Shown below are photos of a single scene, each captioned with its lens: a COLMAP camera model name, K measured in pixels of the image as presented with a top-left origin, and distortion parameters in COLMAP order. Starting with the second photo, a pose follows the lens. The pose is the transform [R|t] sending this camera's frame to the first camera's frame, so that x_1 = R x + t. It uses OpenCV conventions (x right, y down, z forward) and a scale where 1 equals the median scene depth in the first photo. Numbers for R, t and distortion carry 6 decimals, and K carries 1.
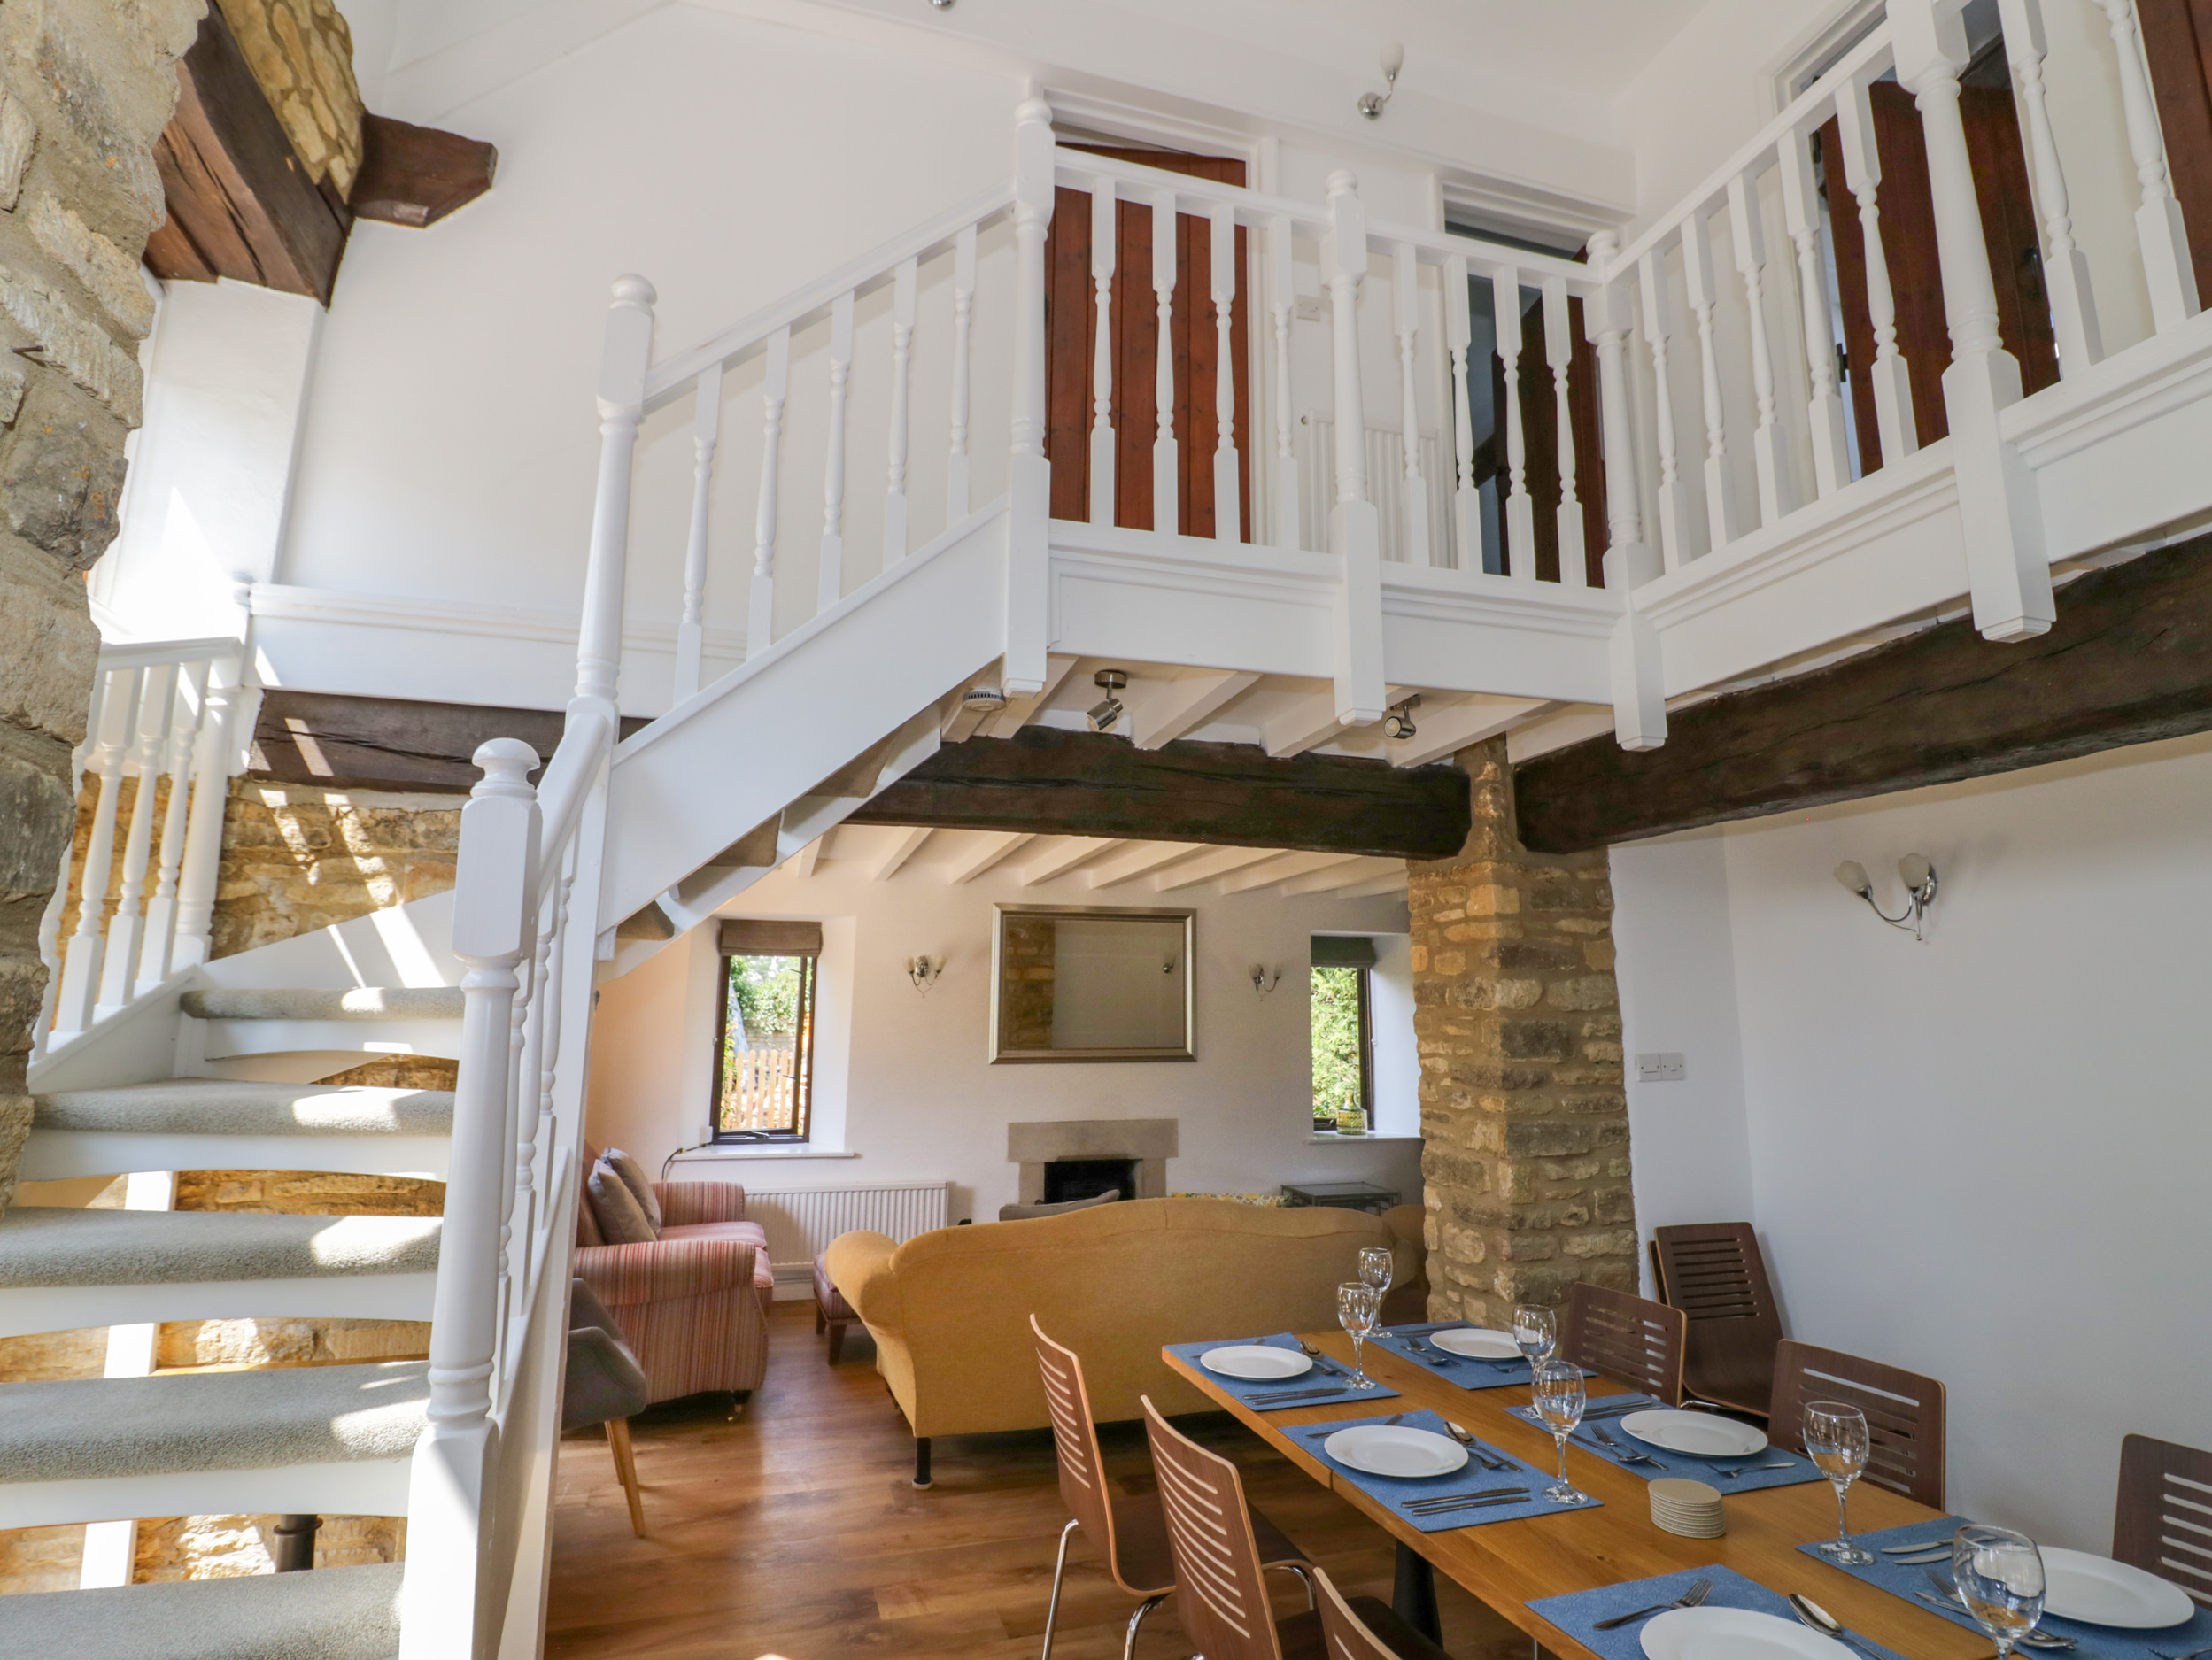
lens RADIAL K [[1194.0, 0, 1122.5], [0, 1194.0, 817.0], [0, 0, 1]] dist [0.001897, -0.014217]
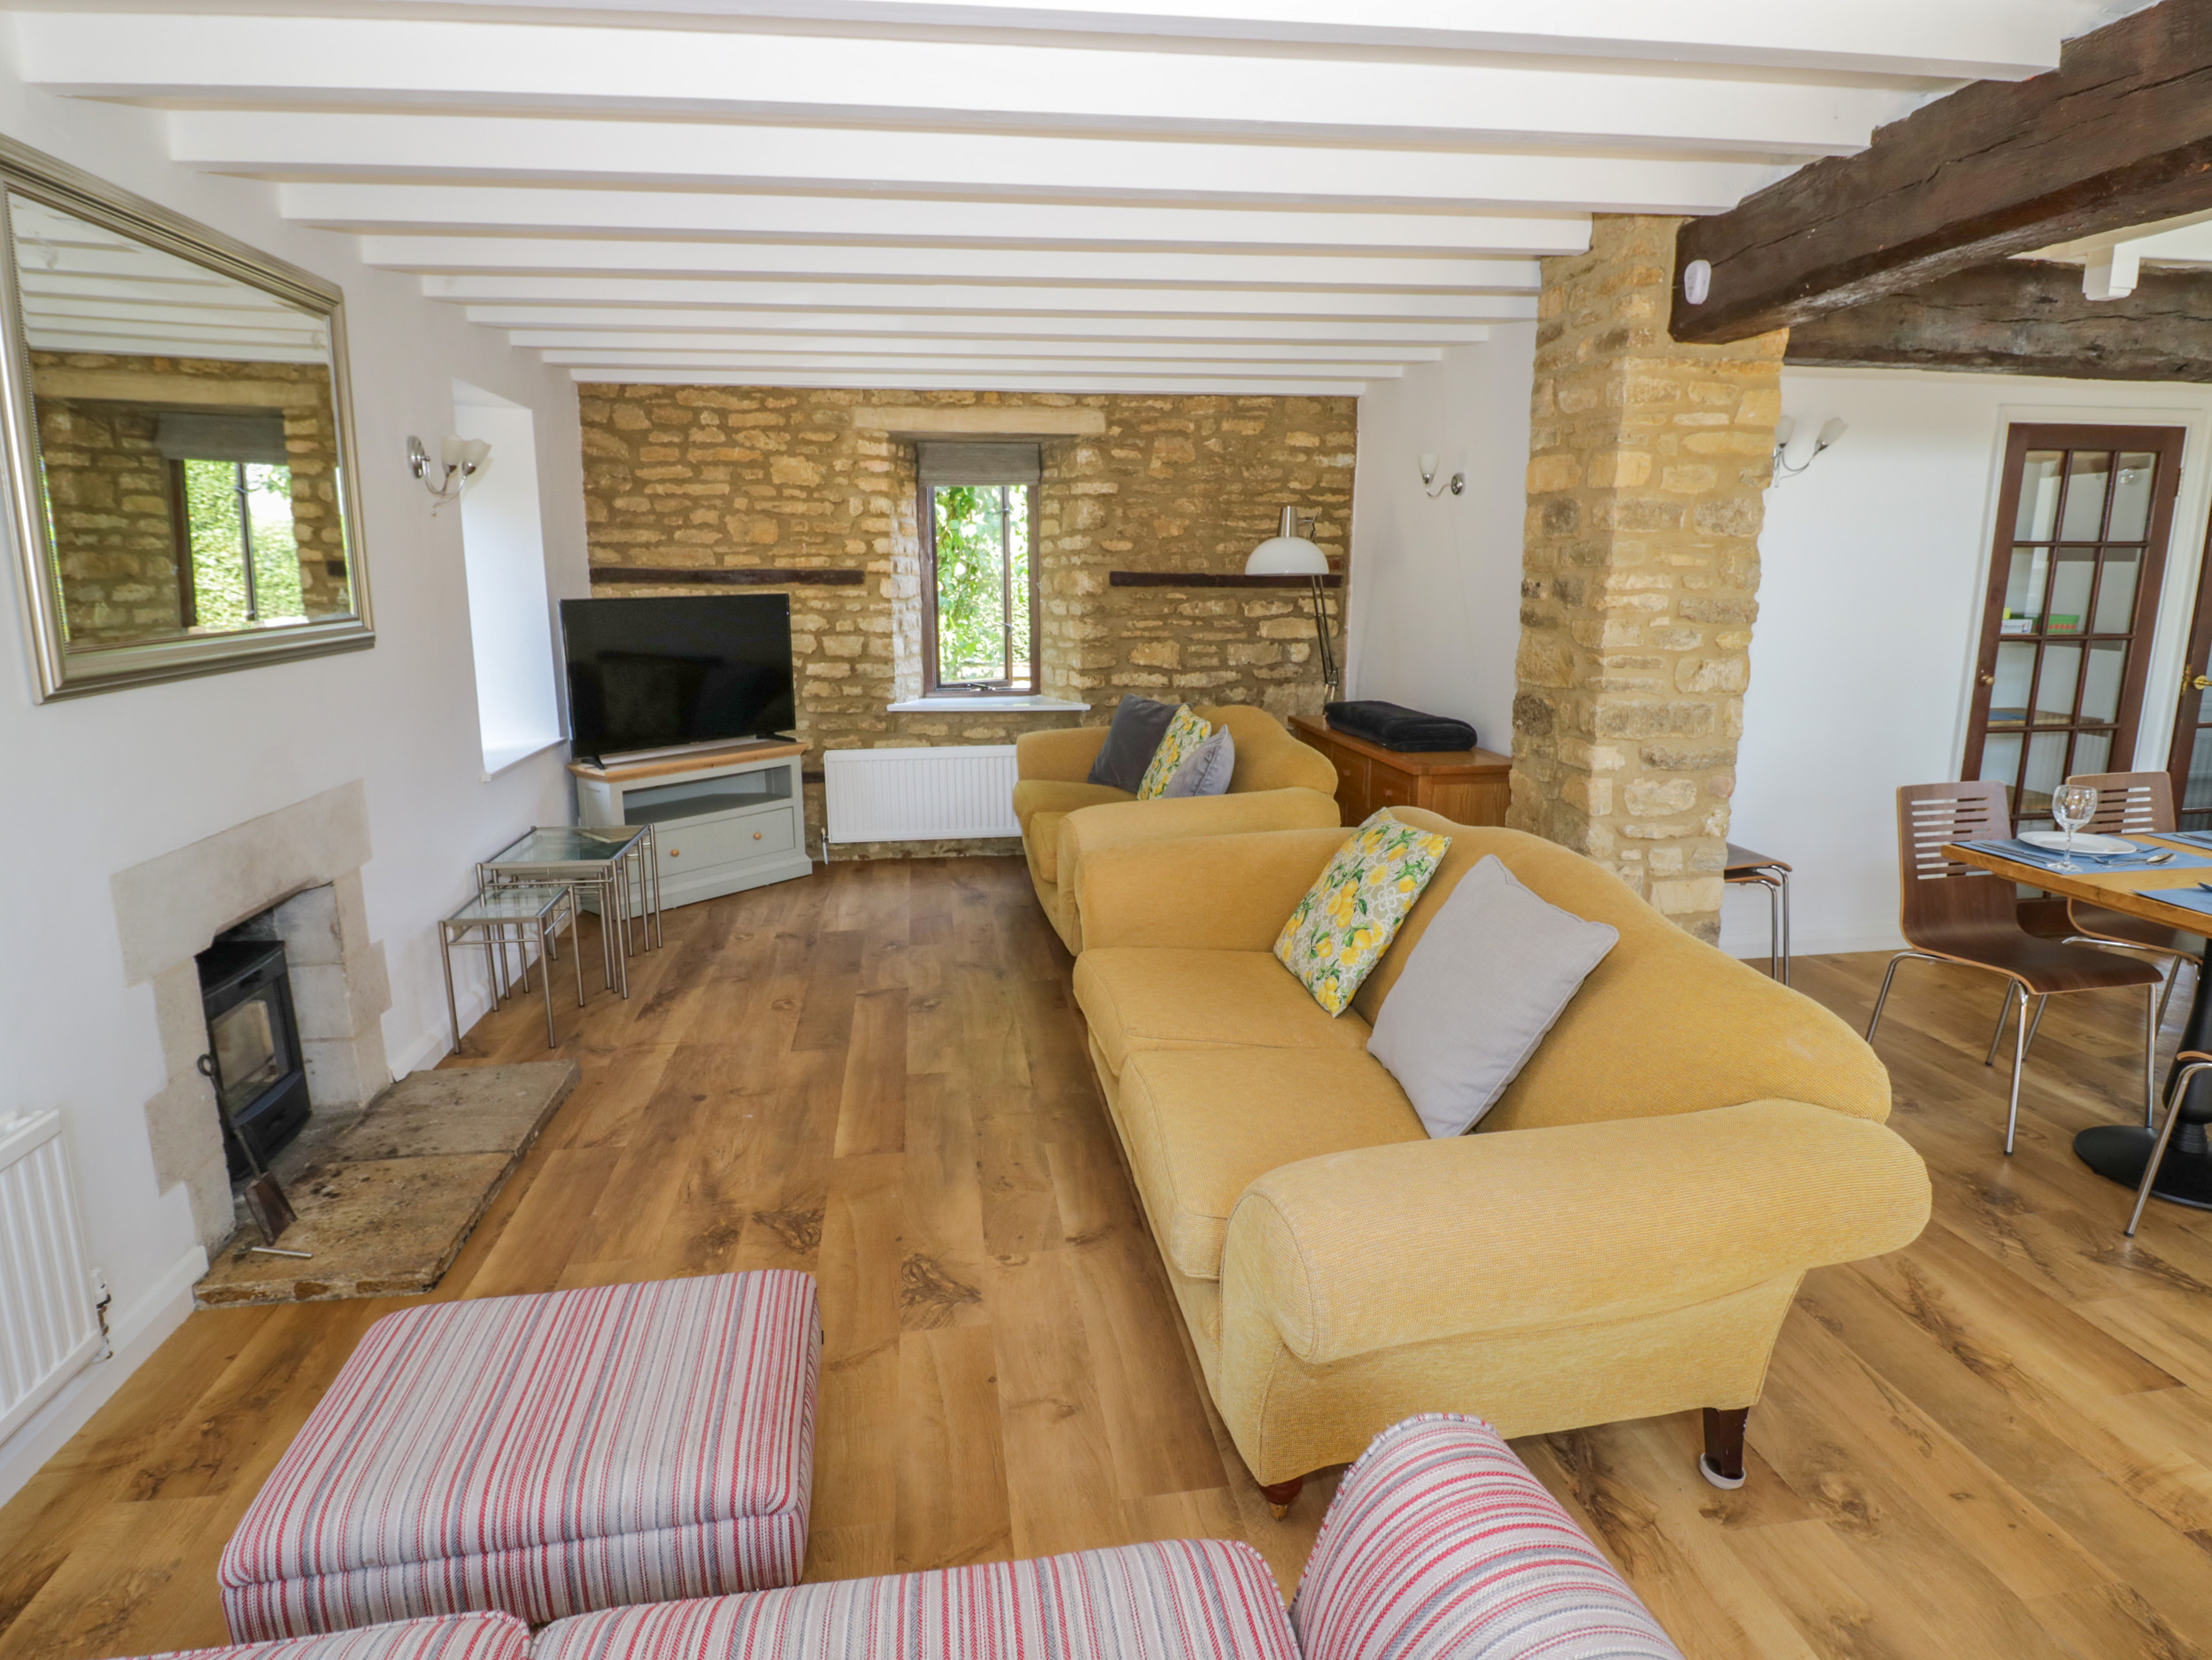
lens RADIAL K [[1194.0, 0, 1098.2], [0, 1194.0, 813.2], [0, 0, 1]] dist [0.001897, -0.014217]
pose [[0.150404, -0.204088, 0.967330, -0.643287], [-0.162578, 0.960033, 0.227826, 0.225488], [-0.975165, -0.191533, 0.111213, 1.275446]]
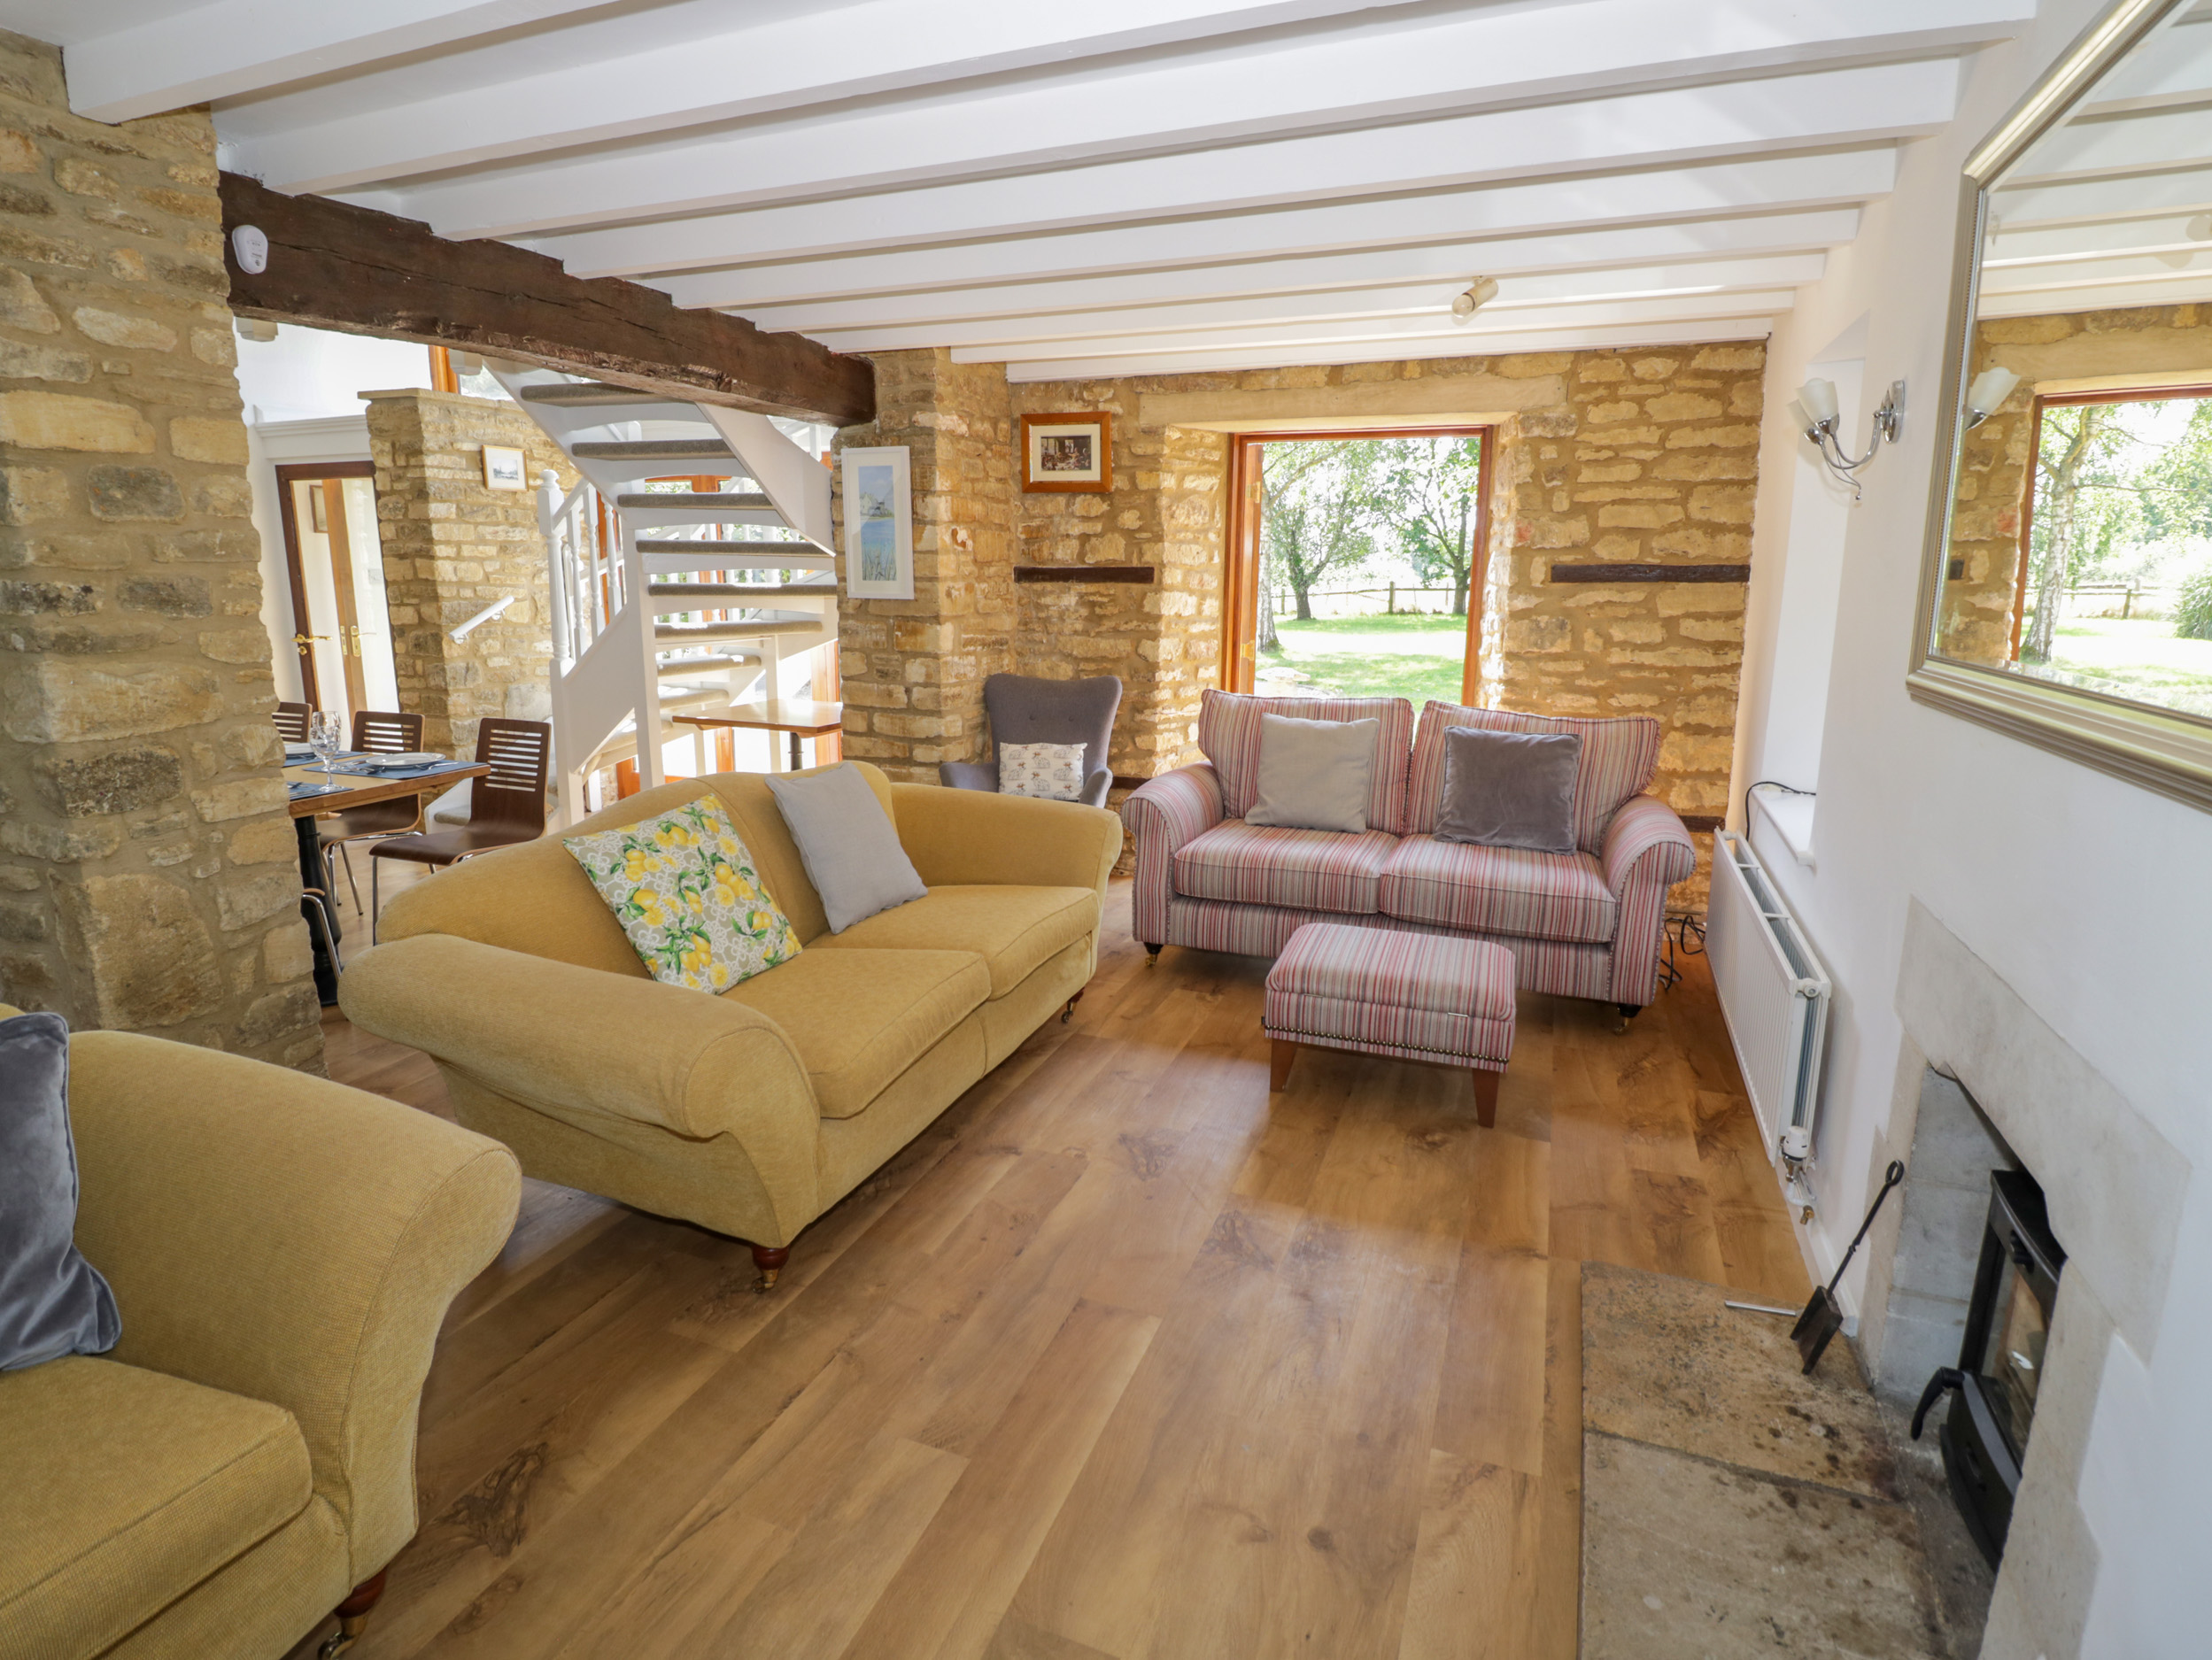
lens RADIAL K [[1194.0, 0, 1122.5], [0, 1194.0, 814.9], [0, 0, 1]] dist [0.001897, -0.014217]
pose [[-0.604797, 0.155208, -0.781109, 0.289808], [0.122527, 0.987281, 0.101305, 0.308909], [0.786898, -0.034438, -0.616122, 1.755408]]
